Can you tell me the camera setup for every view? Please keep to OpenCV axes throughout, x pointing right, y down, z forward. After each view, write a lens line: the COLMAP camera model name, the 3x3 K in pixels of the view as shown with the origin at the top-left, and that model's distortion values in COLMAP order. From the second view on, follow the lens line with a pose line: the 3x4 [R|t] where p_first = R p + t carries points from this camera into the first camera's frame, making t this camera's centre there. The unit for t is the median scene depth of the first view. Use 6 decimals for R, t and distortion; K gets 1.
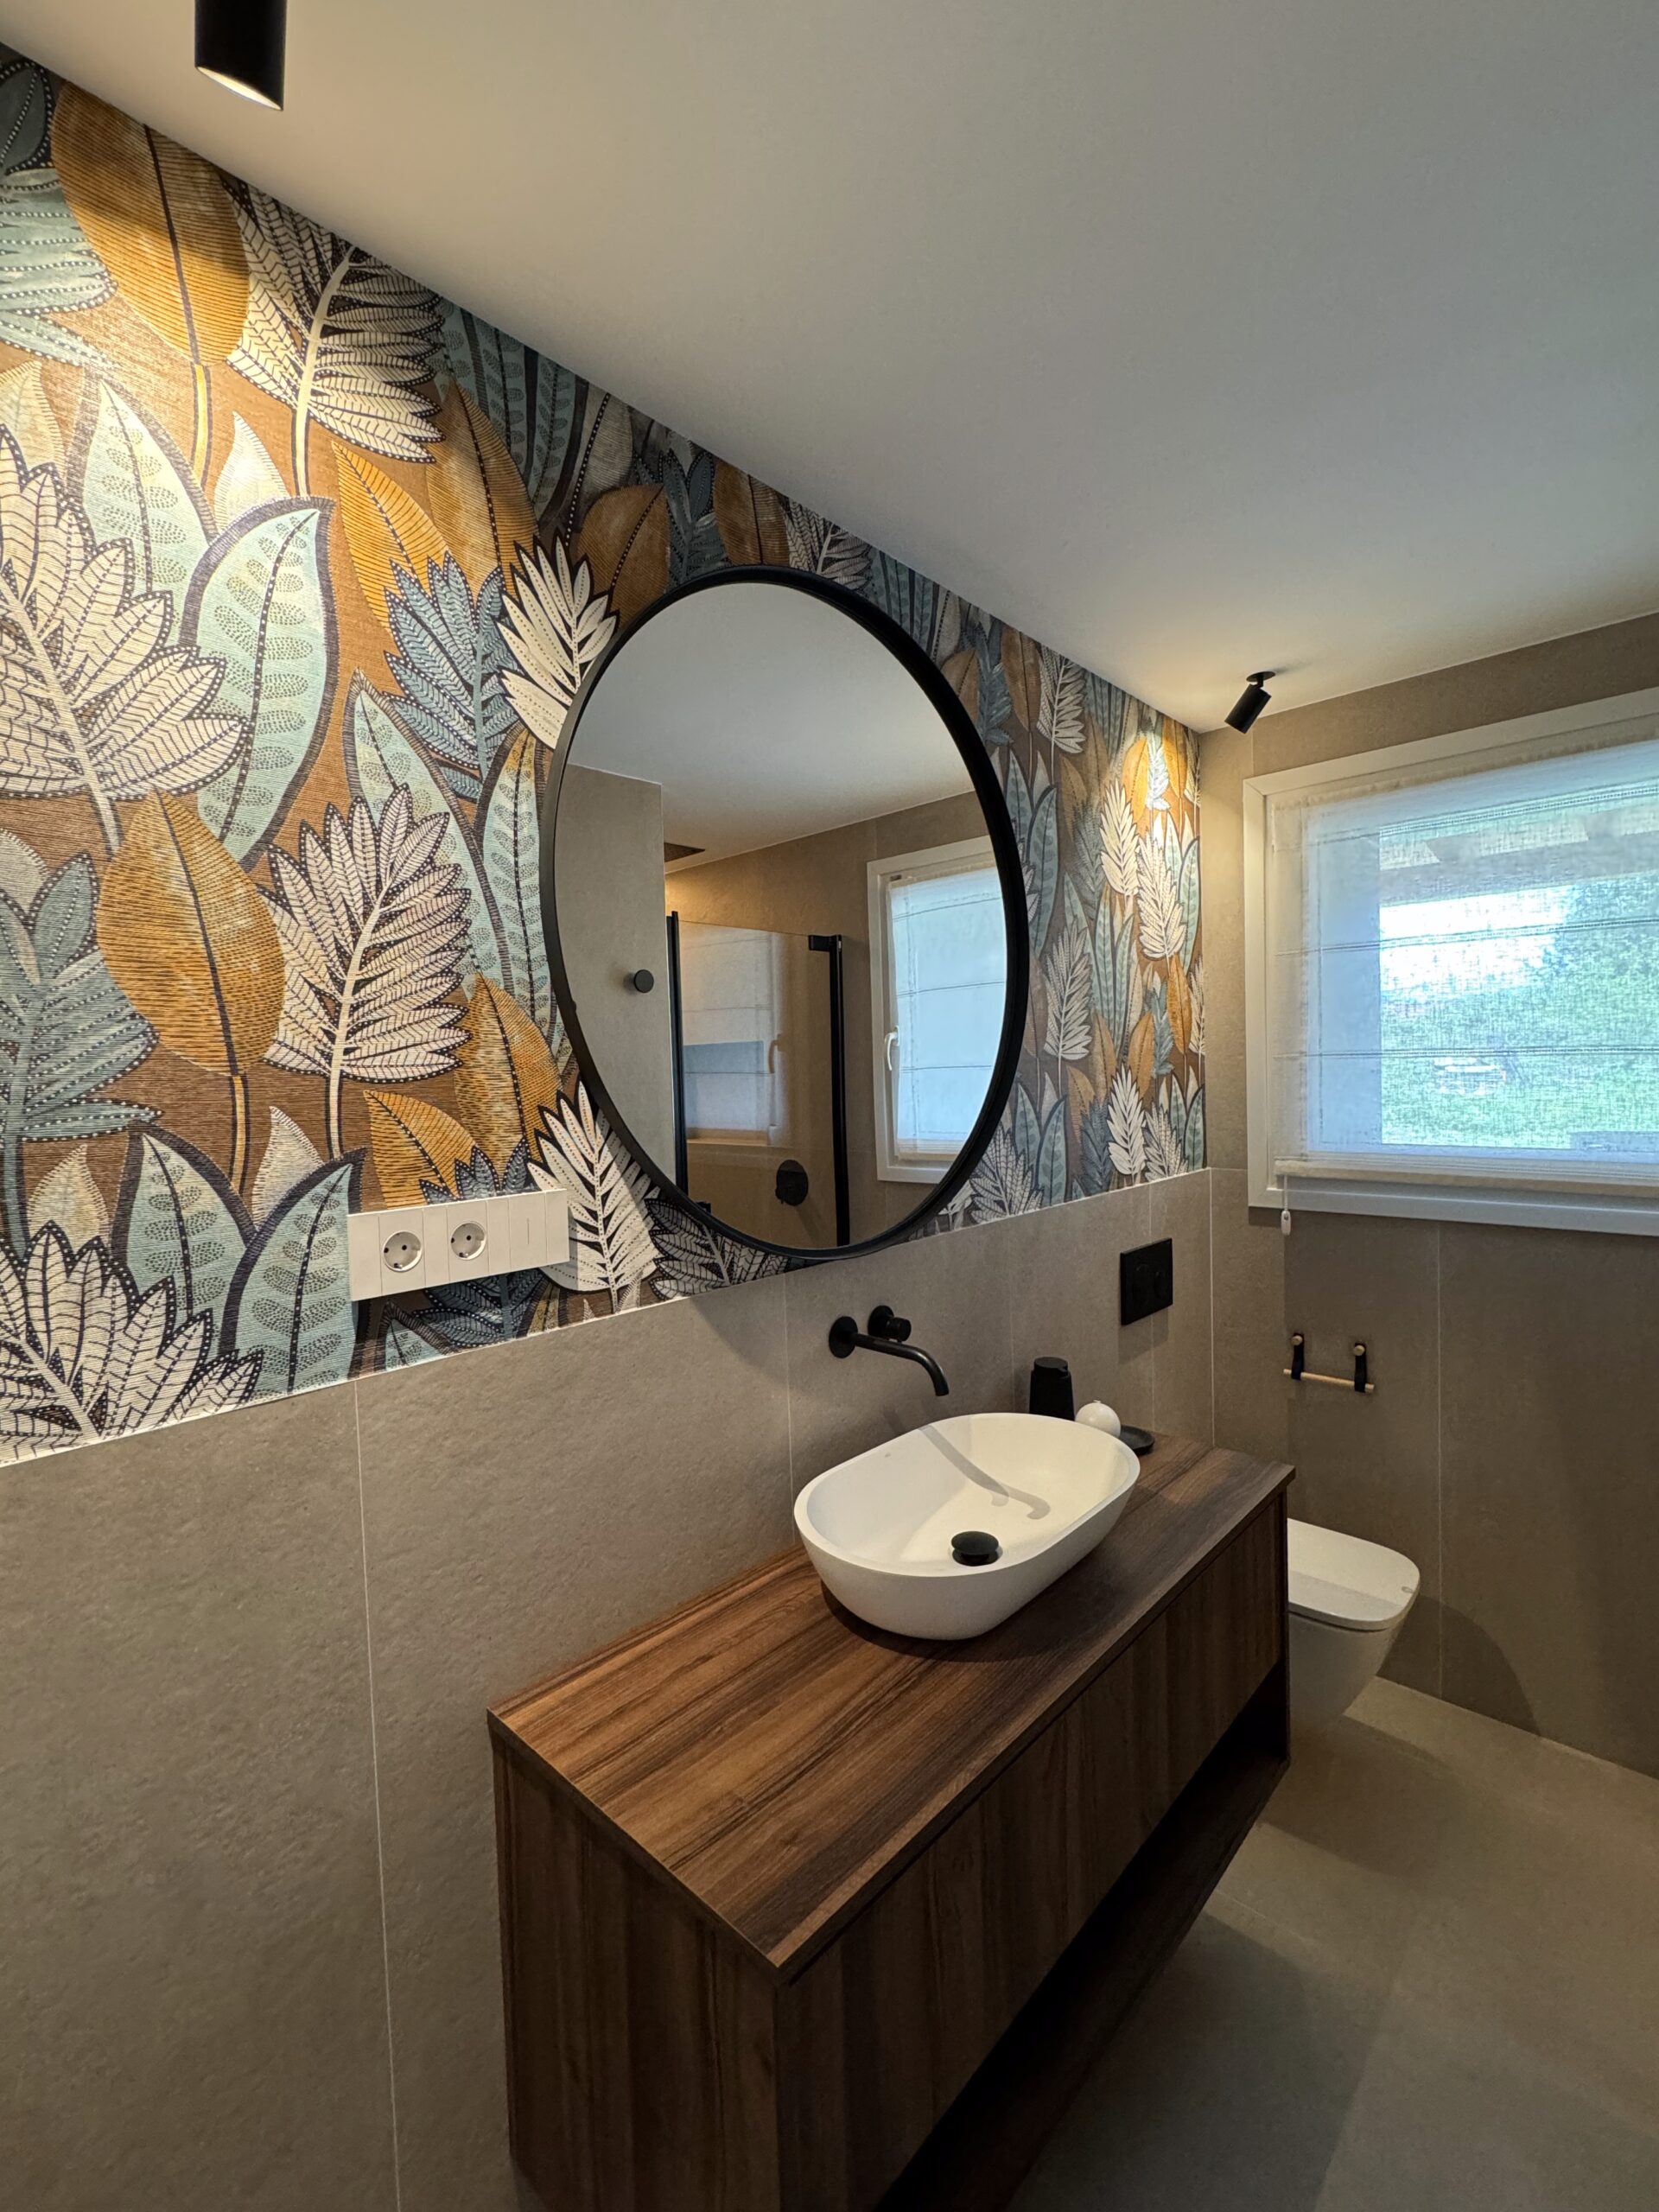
lens RADIAL K [[960.0, 0, 826.7], [0, 960.0, 1108.6], [0, 0, 1]] dist [0.012517, 0.000002]
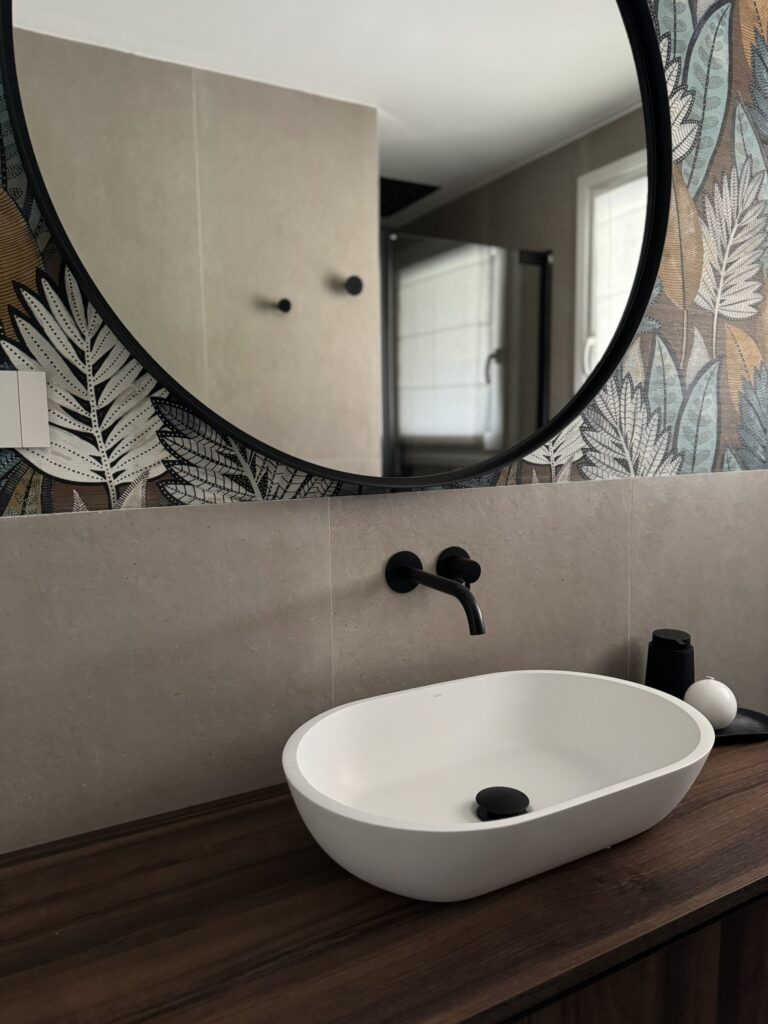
lens RADIAL K [[719.2, 0, 383.8], [0, 719.2, 512.5], [0, 0, 1]] dist [0.054254, -0.047740]
pose [[0.949914, 0.050308, -0.308435, 0.212981], [-0.027514, 0.996588, 0.077813, 0.117529], [0.311298, -0.065430, 0.948057, 0.296456]]
